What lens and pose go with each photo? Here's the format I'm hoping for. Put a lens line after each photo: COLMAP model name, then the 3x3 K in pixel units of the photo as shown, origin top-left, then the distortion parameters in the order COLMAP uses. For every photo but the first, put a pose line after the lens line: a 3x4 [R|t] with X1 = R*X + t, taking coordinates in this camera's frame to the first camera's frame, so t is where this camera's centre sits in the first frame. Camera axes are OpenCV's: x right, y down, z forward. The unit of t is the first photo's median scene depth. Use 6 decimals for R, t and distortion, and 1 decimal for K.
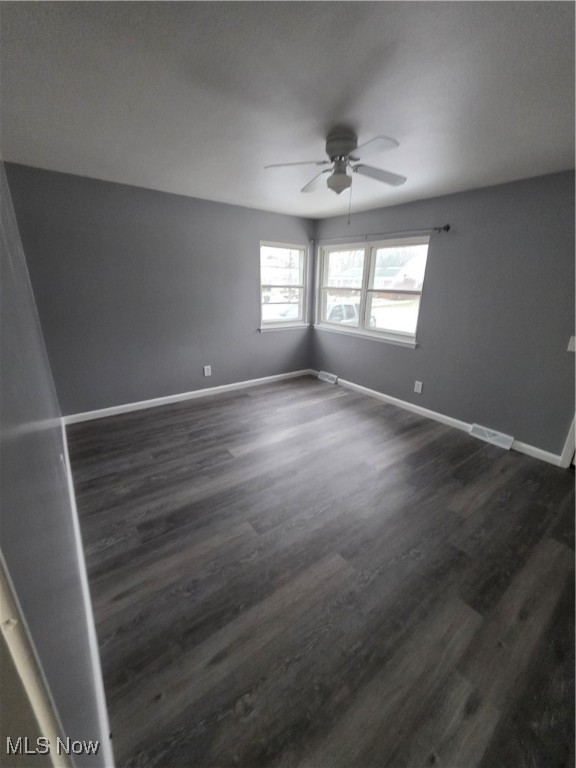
lens RADIAL K [[307.1, 0, 292.7], [0, 307.1, 381.7], [0, 0, 1]] dist [0.004898, -0.000586]
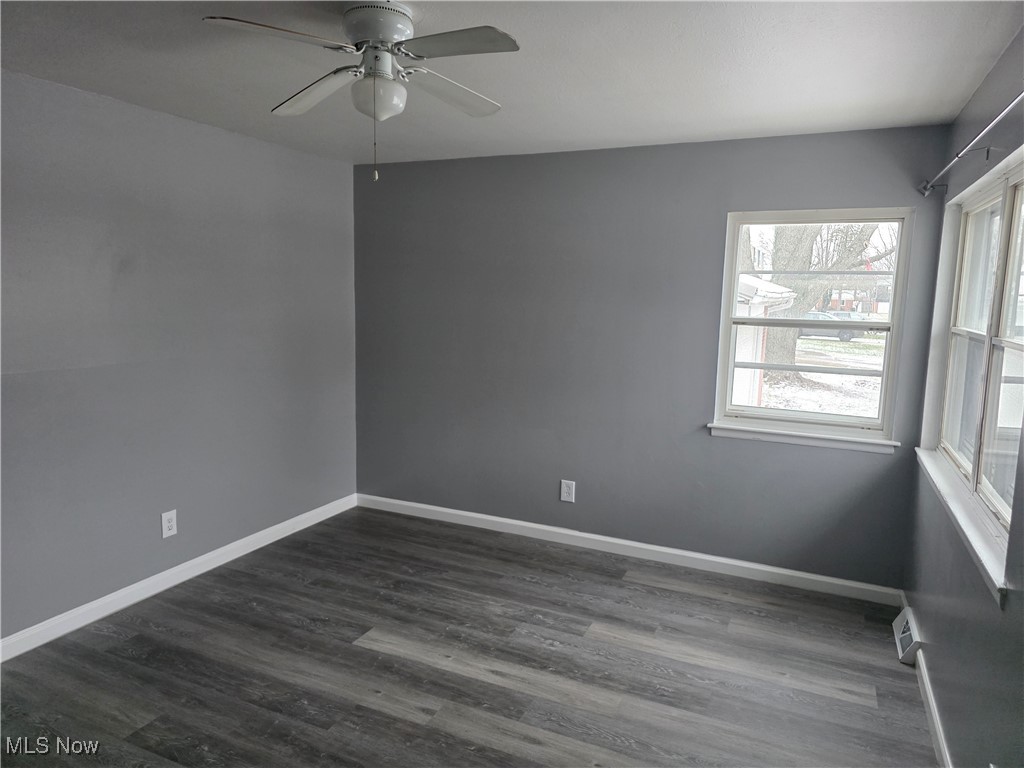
lens RADIAL K [[699.8, 0, 511.9], [0, 699.8, 410.2], [0, 0, 1]] dist [0.020564, -0.002857]
pose [[0.465525, 0.146759, -0.872782, 0.683613], [-0.288765, 0.957375, 0.006962, -0.156573], [0.836601, 0.248788, 0.488061, 0.444748]]
